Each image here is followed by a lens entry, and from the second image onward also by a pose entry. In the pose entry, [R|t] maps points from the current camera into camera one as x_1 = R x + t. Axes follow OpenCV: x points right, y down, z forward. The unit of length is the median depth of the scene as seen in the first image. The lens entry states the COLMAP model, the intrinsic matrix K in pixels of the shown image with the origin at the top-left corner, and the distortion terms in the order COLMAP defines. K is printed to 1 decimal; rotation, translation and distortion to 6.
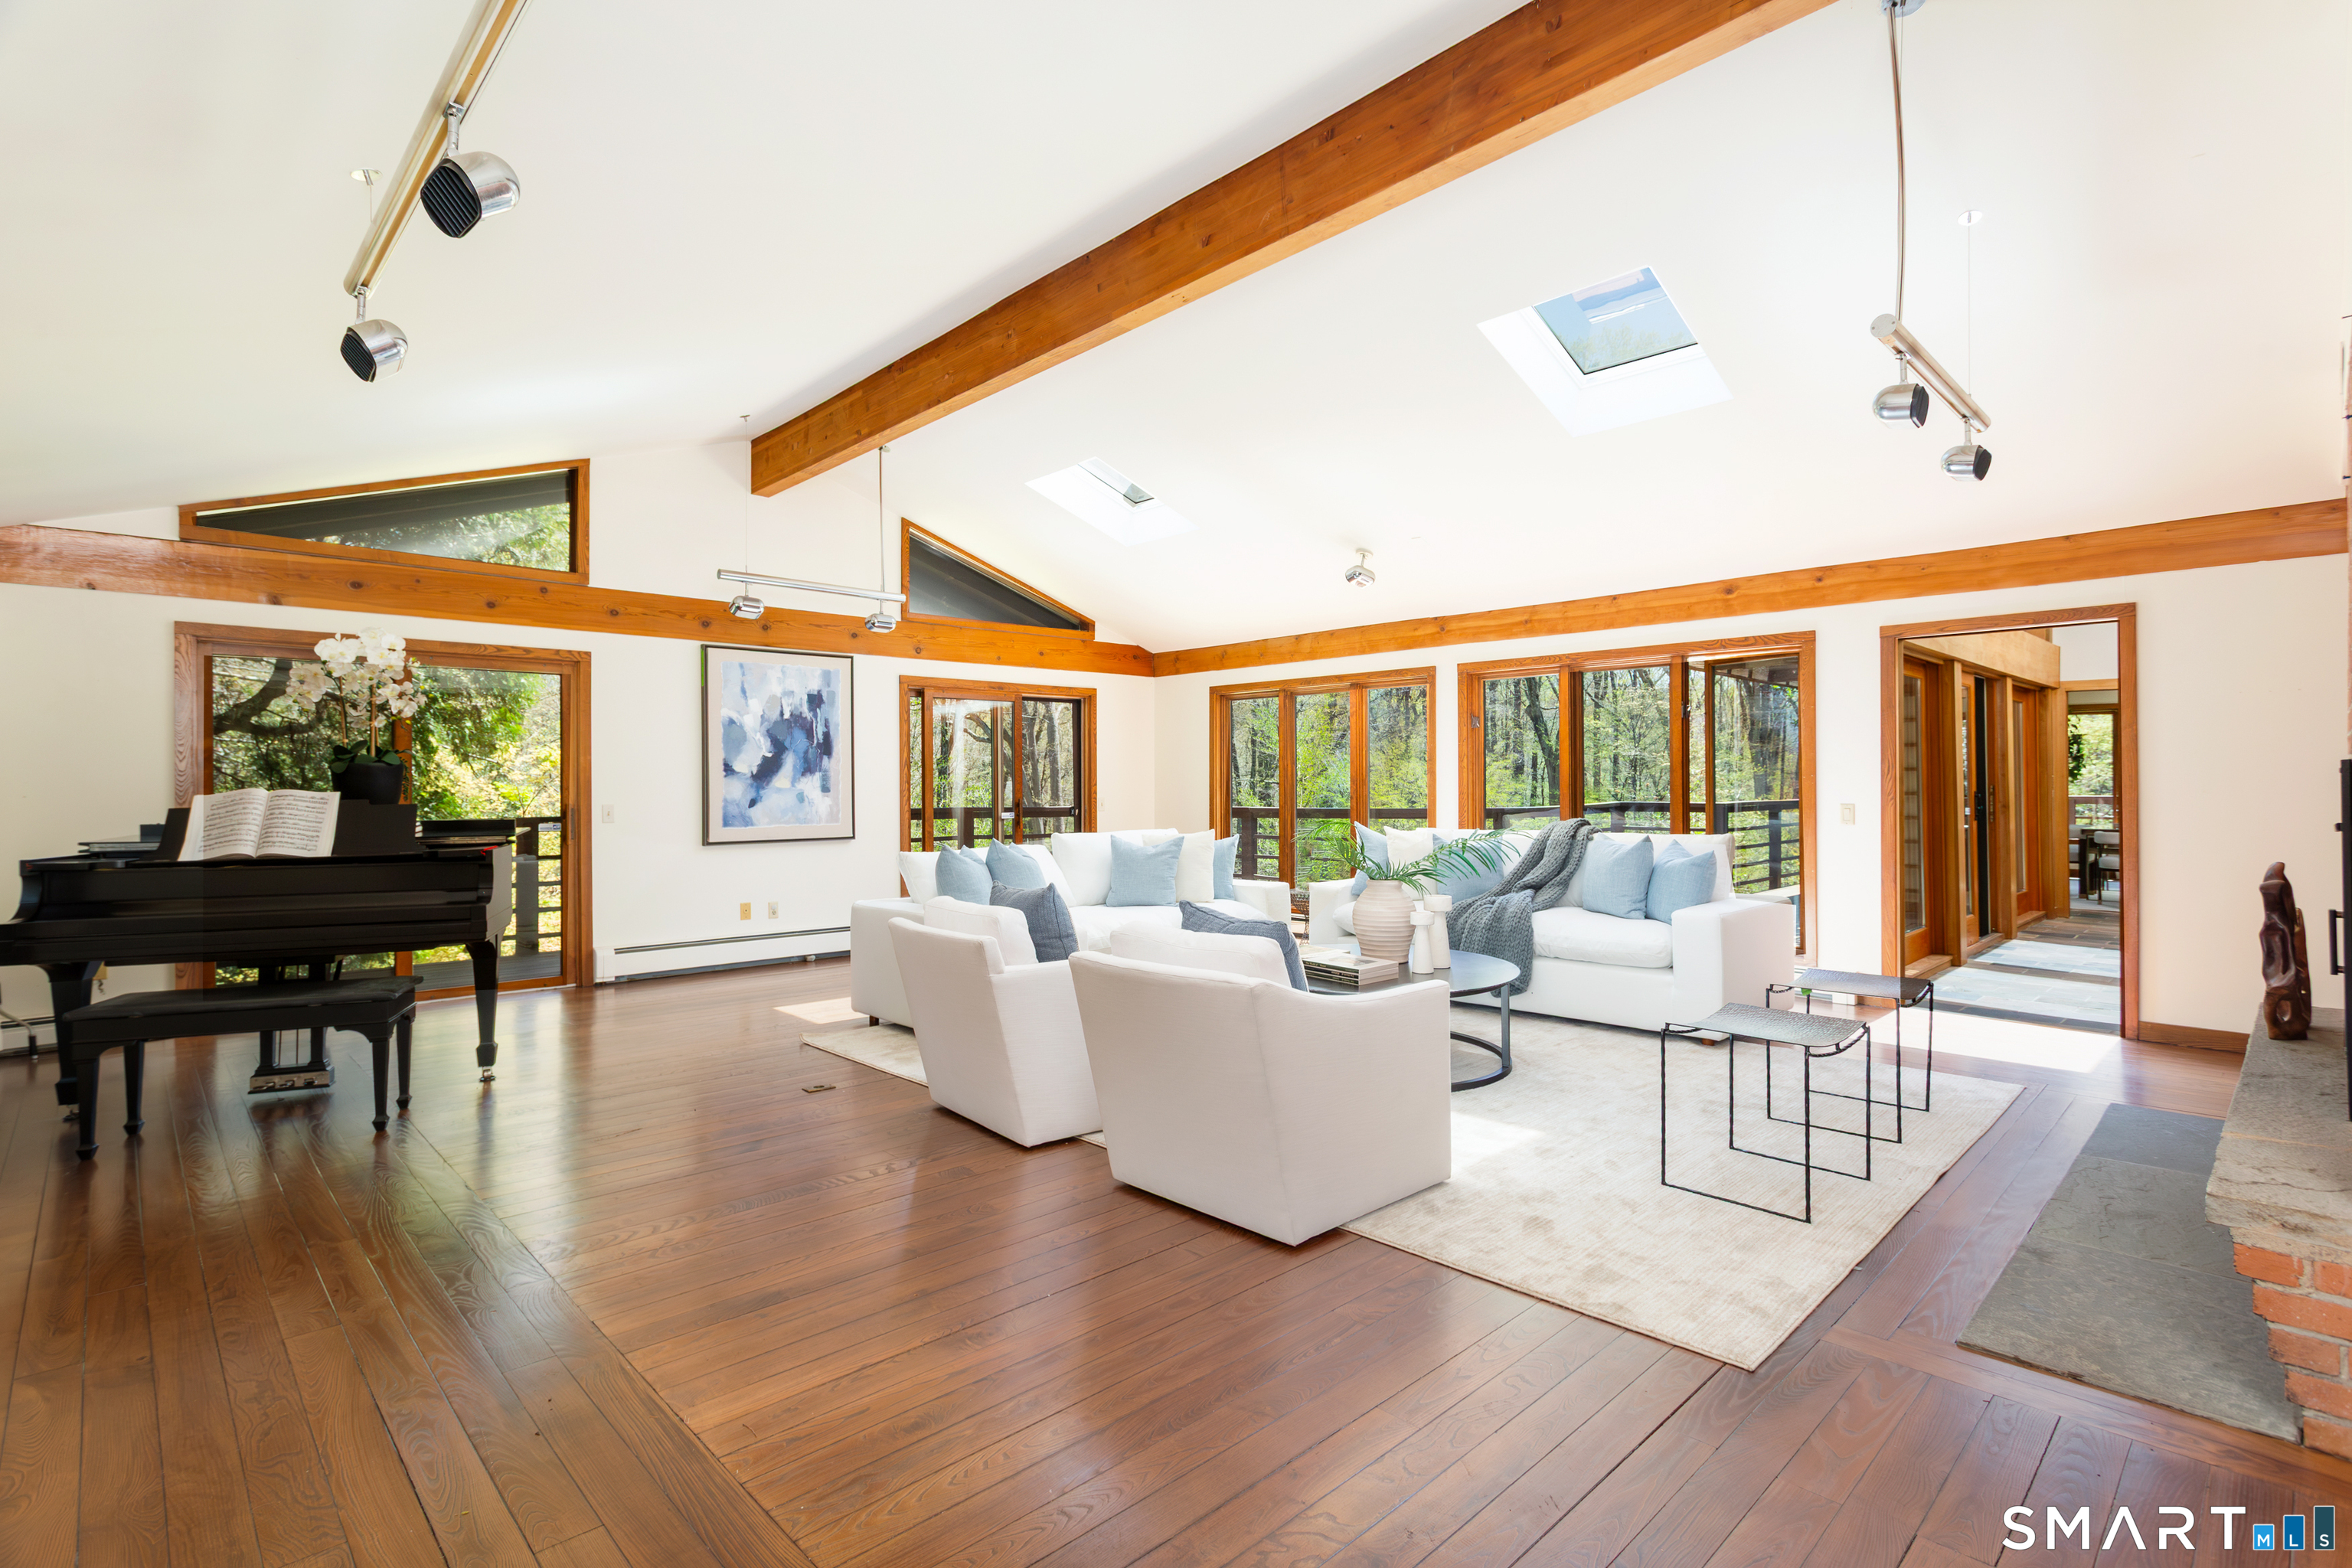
lens RADIAL K [[1116.5, 0, 1181.4], [0, 1116.5, 780.5], [0, 0, 1]] dist [-0.002904, -0.000160]
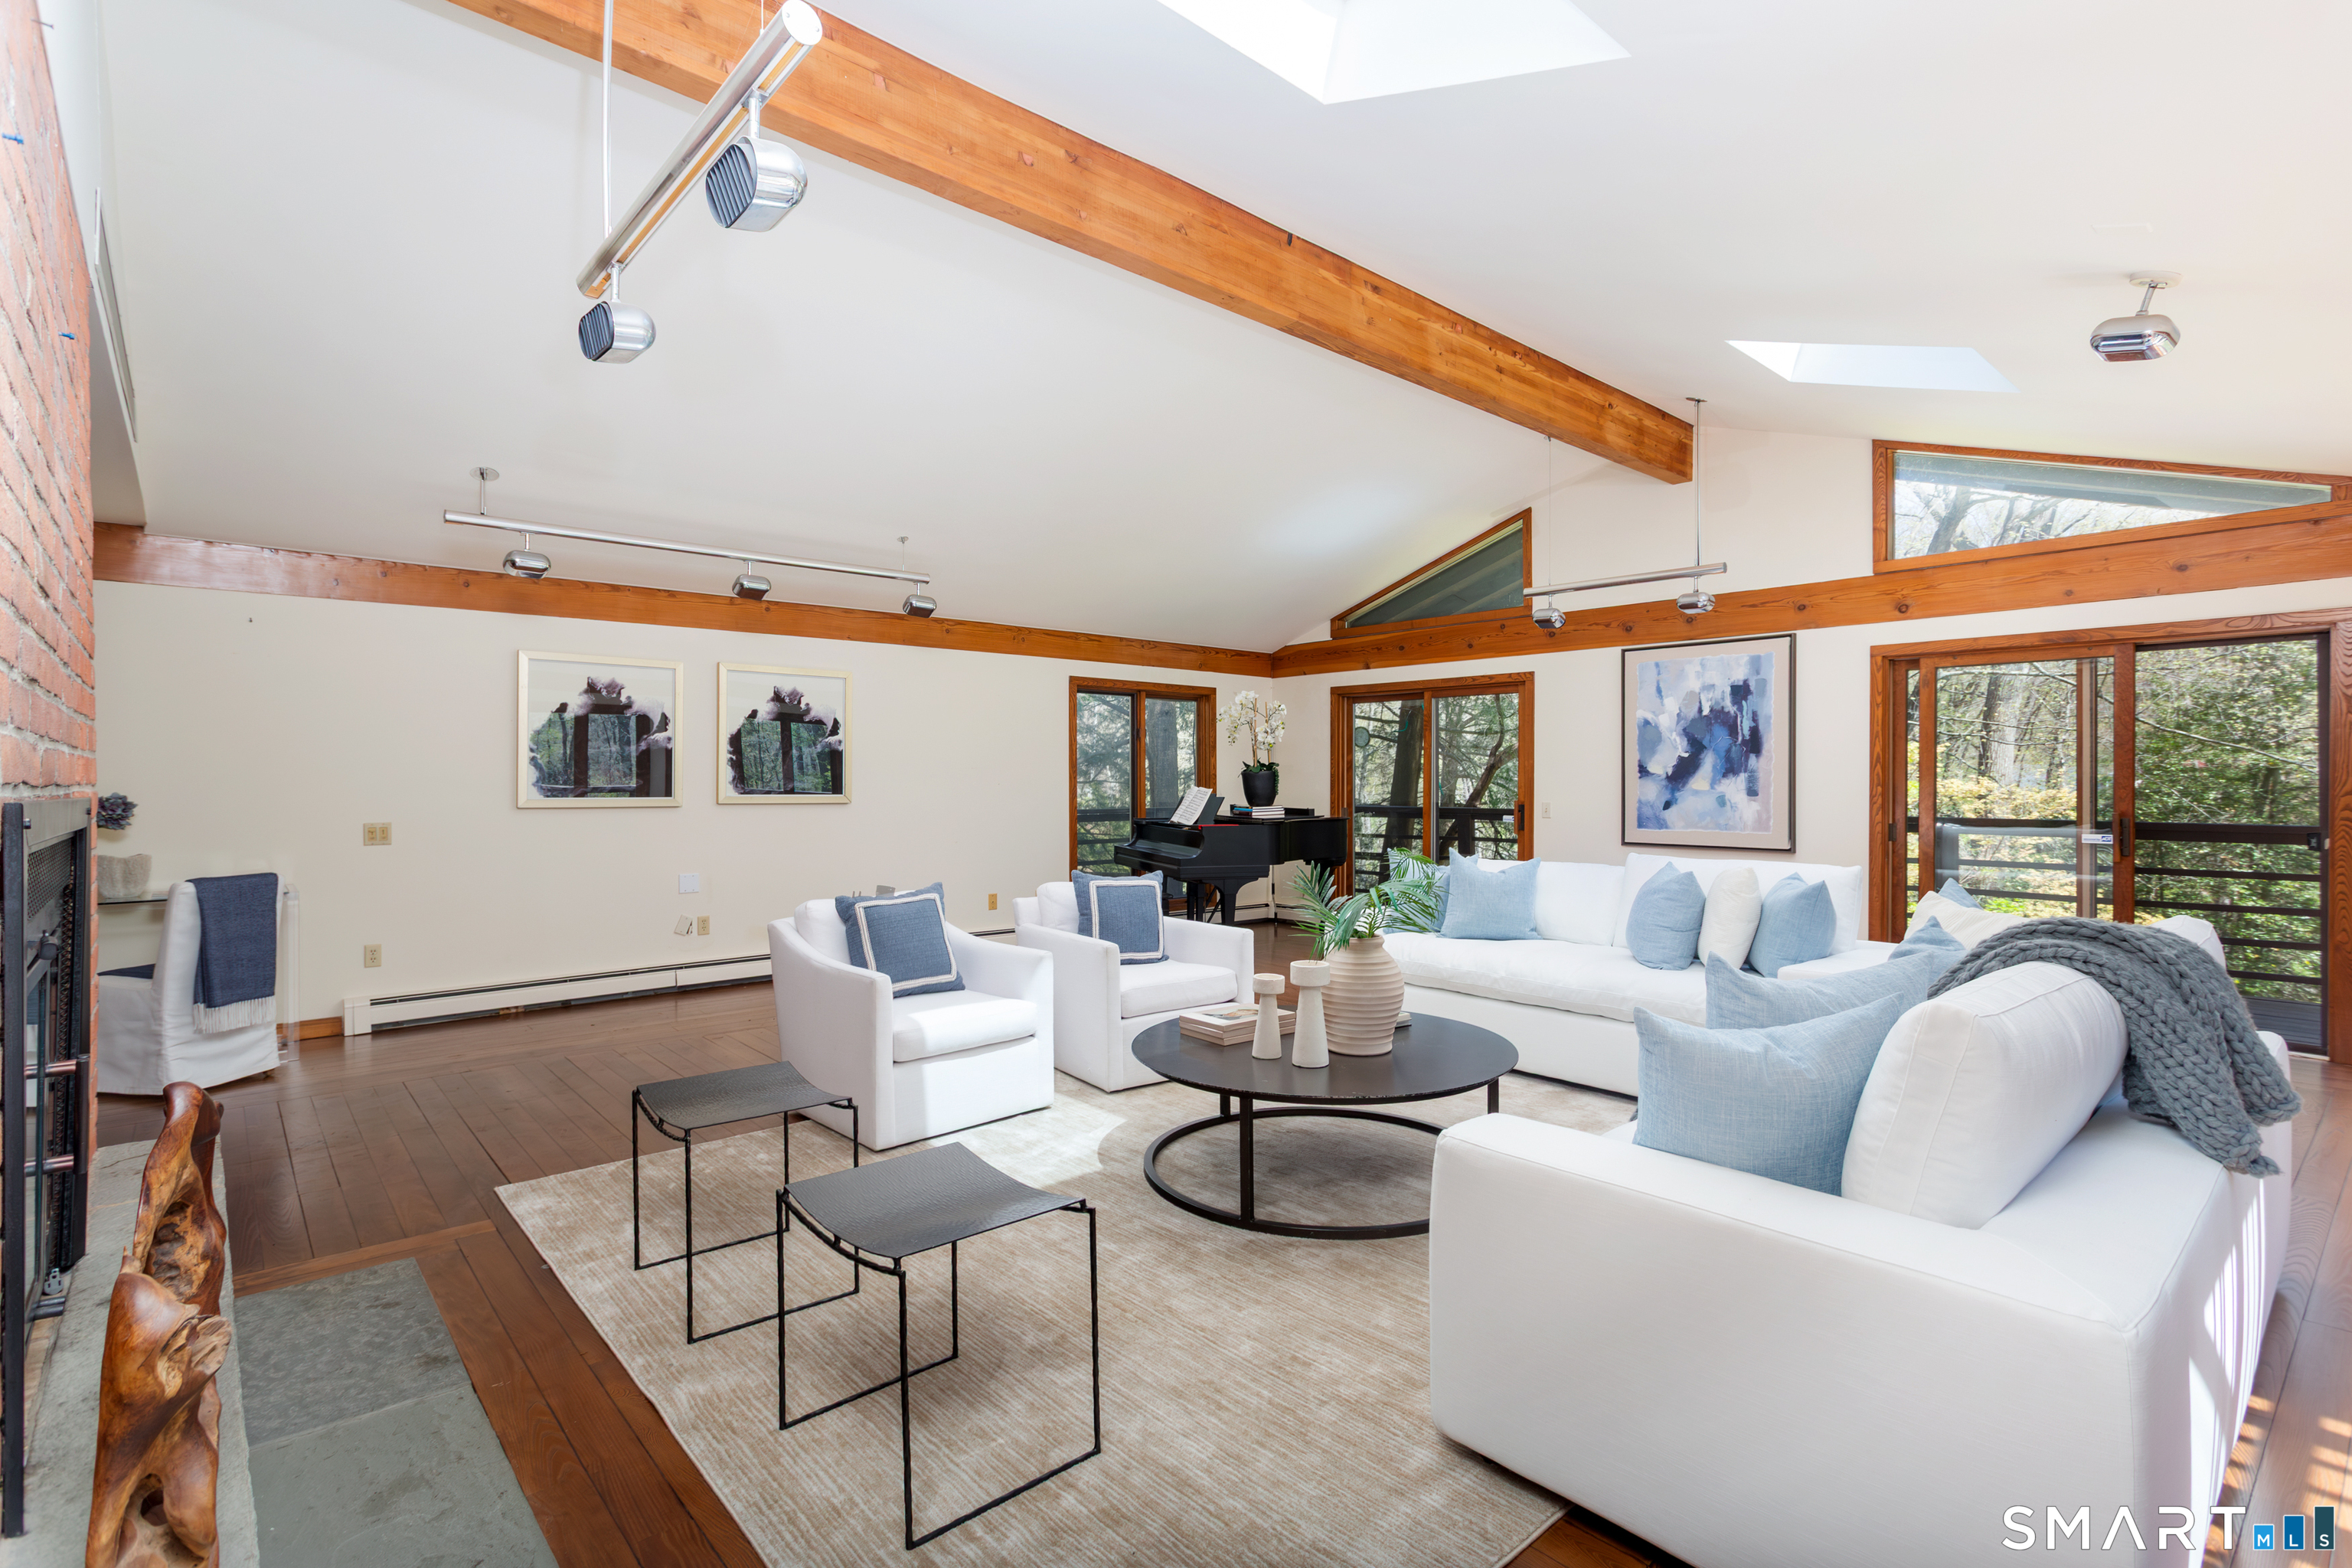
lens RADIAL K [[1116.5, 0, 1178.8], [0, 1116.5, 775.8], [0, 0, 1]] dist [-0.002904, -0.000160]
pose [[-0.037474, 0.007315, -0.999271, 0.586928], [0.007447, 0.999947, 0.007040, -0.015138], [0.999270, -0.007178, -0.037526, 0.602791]]
